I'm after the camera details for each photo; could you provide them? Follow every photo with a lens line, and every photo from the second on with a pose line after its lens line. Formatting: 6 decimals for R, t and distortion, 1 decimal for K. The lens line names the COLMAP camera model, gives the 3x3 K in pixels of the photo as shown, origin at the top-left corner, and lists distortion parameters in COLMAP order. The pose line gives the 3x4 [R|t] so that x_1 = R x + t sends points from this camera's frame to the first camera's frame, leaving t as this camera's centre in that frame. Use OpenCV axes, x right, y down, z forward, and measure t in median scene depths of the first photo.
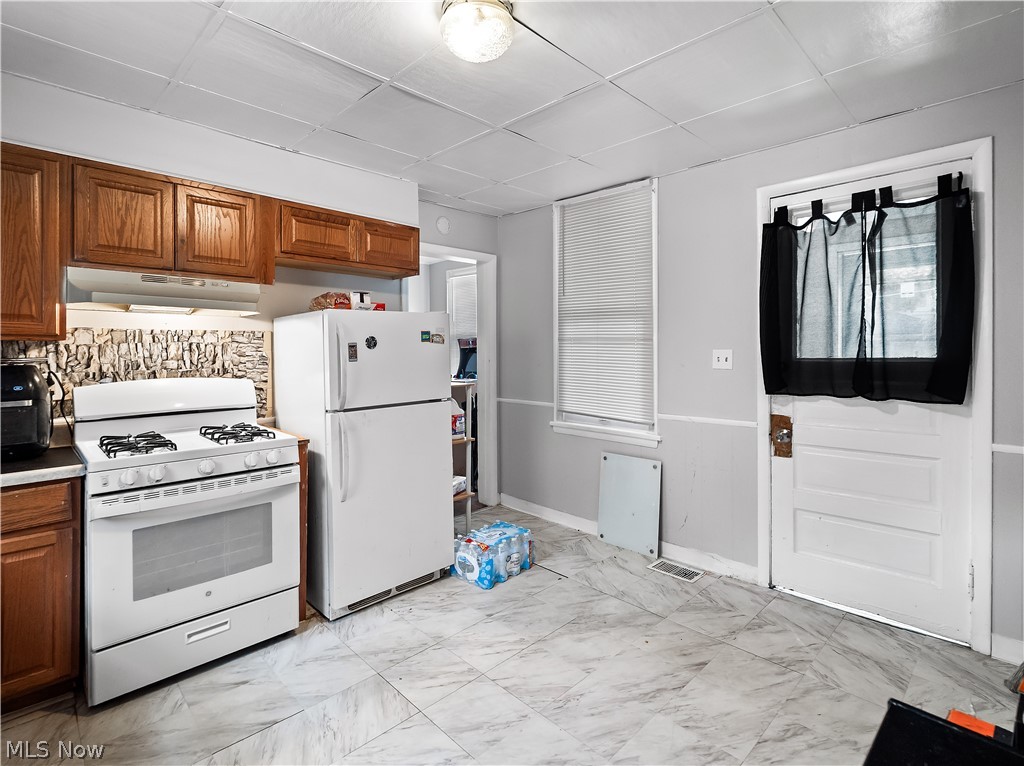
lens RADIAL K [[507.9, 0, 504.4], [0, 507.9, 354.9], [0, 0, 1]] dist [0.011279, -0.005819]
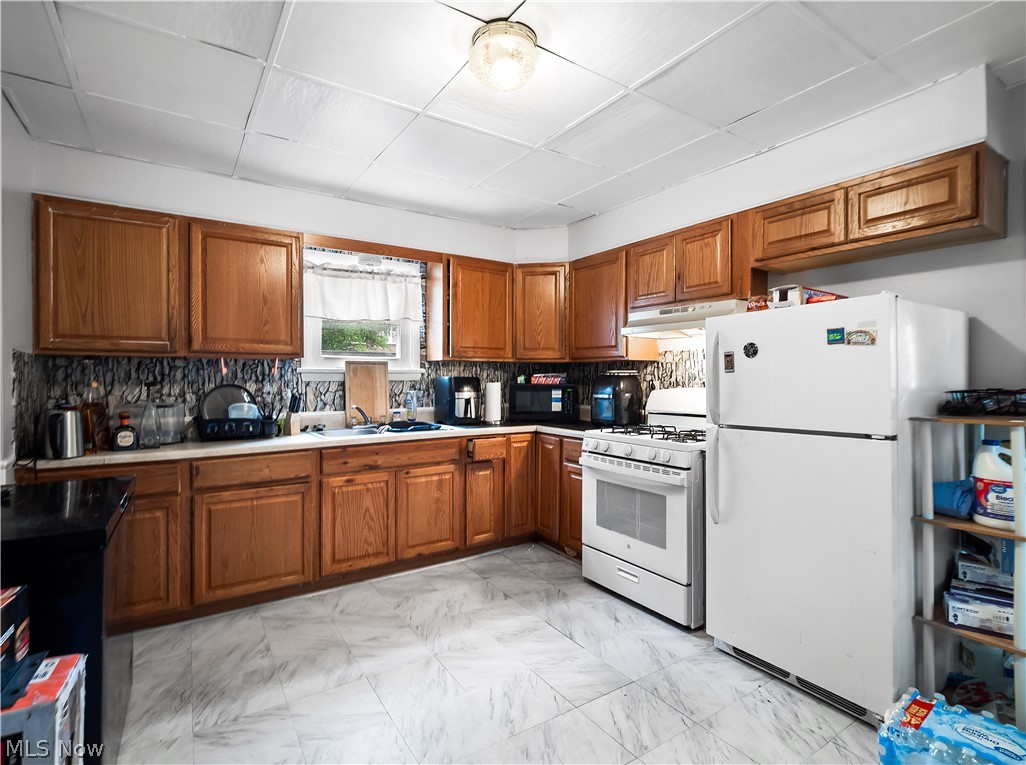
lens RADIAL K [[508.9, 0, 514.4], [0, 508.9, 375.0], [0, 0, 1]] dist [0.011279, -0.005819]
pose [[-0.179564, -0.005599, -0.983730, 0.682539], [-0.013706, 0.999901, -0.003189, 0.026578], [0.983651, 0.012911, -0.179623, 0.822967]]
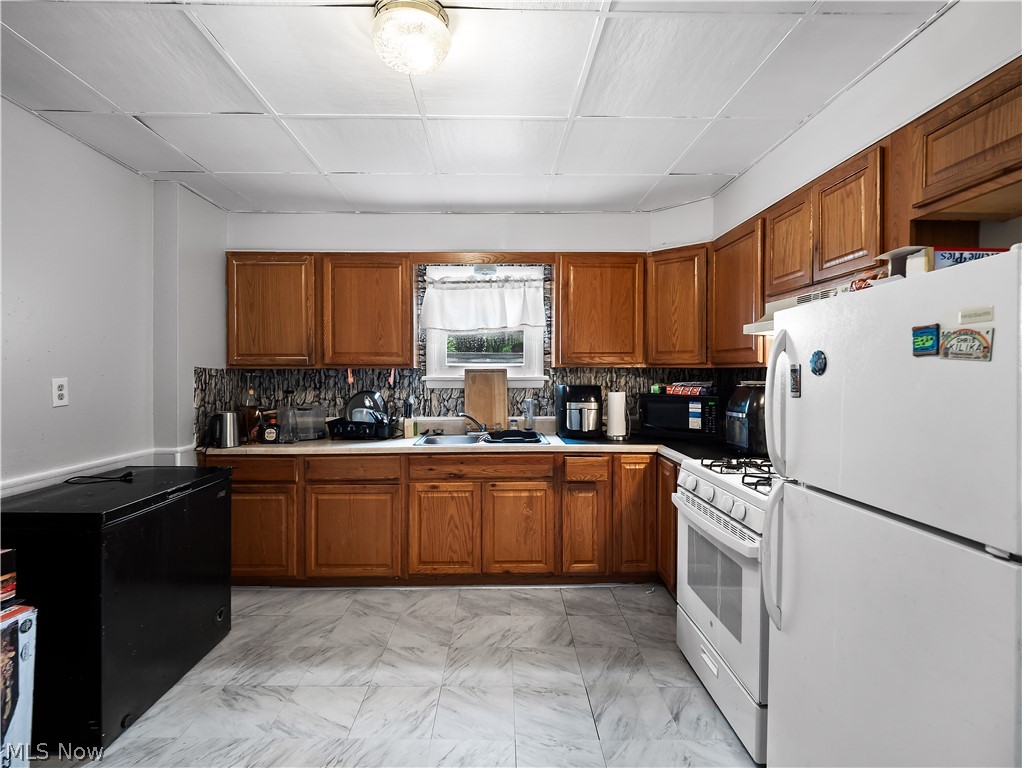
lens RADIAL K [[506.9, 0, 508.4], [0, 506.9, 374.6], [0, 0, 1]] dist [0.011279, -0.005819]
pose [[-0.682553, 0.001622, -0.730834, 0.349668], [-0.012013, 0.999838, 0.013439, -0.016828], [0.730737, 0.017953, -0.682423, 1.202391]]
